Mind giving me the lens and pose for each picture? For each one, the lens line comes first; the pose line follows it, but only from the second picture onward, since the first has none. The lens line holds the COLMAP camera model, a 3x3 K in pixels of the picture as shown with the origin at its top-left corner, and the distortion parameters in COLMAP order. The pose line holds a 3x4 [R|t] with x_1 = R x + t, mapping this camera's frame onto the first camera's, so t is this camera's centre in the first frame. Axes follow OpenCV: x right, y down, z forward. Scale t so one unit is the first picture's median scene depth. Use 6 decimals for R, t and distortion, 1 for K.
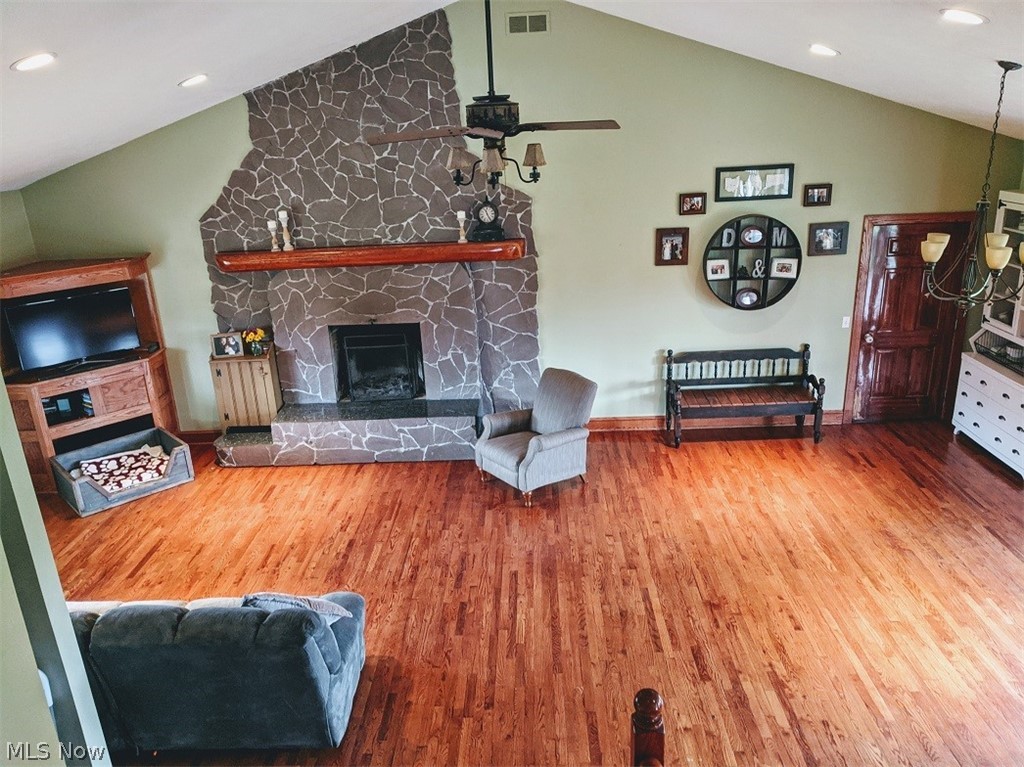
lens RADIAL K [[773.3, 0, 507.6], [0, 773.3, 382.6], [0, 0, 1]] dist [0.003217, 0.015470]
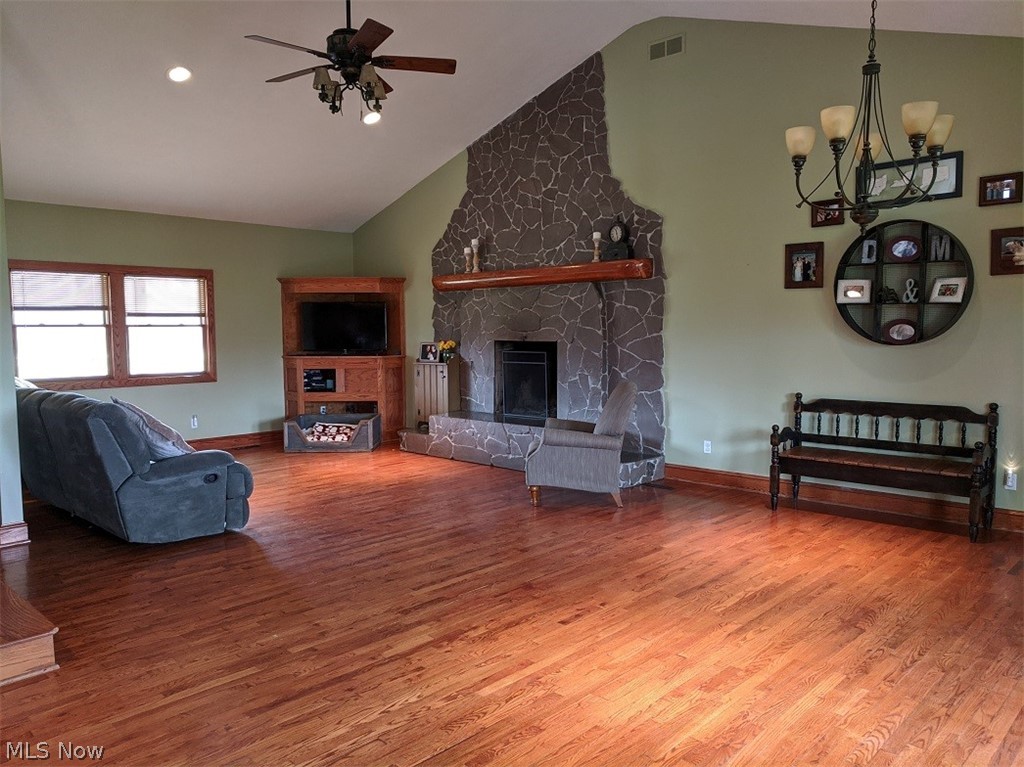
lens RADIAL K [[769.6, 0, 506.3], [0, 769.6, 384.3], [0, 0, 1]] dist [-0.016063, 0.029133]
pose [[0.738159, 0.091388, -0.668408, 0.548131], [-0.242030, 0.960699, -0.135935, 0.138777], [0.629716, 0.262117, 0.731268, 0.230917]]
